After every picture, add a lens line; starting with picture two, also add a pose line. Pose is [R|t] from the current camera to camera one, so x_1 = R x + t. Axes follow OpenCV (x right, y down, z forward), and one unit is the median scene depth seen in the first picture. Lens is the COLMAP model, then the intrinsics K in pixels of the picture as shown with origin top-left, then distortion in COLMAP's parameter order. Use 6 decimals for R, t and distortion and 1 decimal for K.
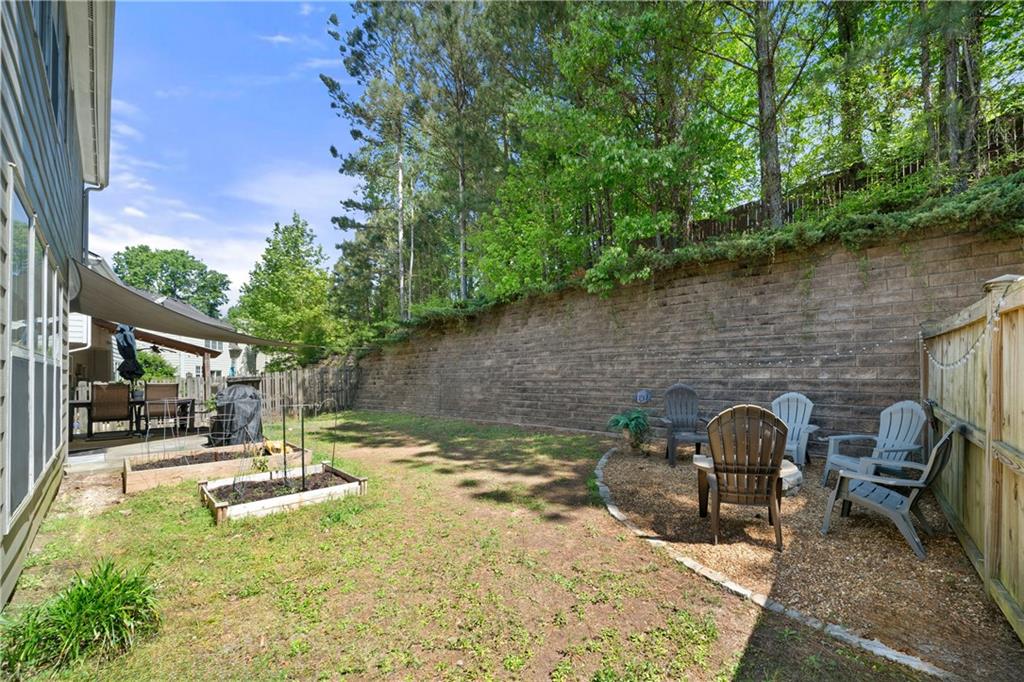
lens RADIAL K [[376.2, 0, 557.1], [0, 376.2, 374.8], [0, 0, 1]] dist [-0.001650, -0.000165]
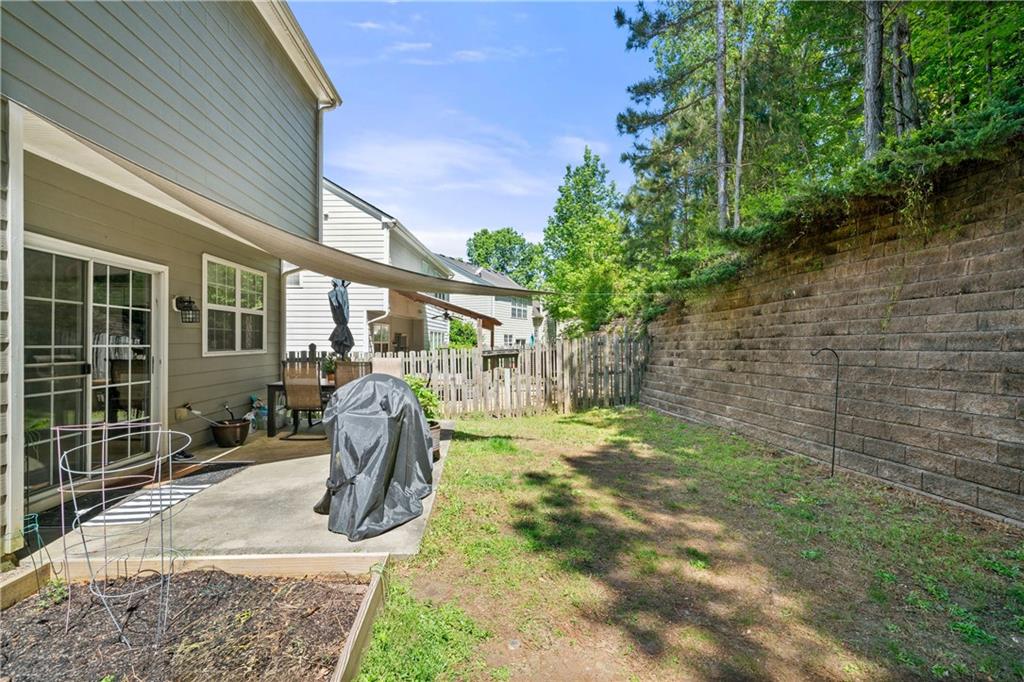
lens RADIAL K [[451.3, 0, 512.4], [0, 451.3, 343.5], [0, 0, 1]] dist [-0.003029, -0.000131]
pose [[0.691782, 0.008809, -0.722053, -0.151007], [-0.009970, 0.999947, 0.002647, -0.006921], [0.722038, 0.005368, 0.691833, 0.334220]]
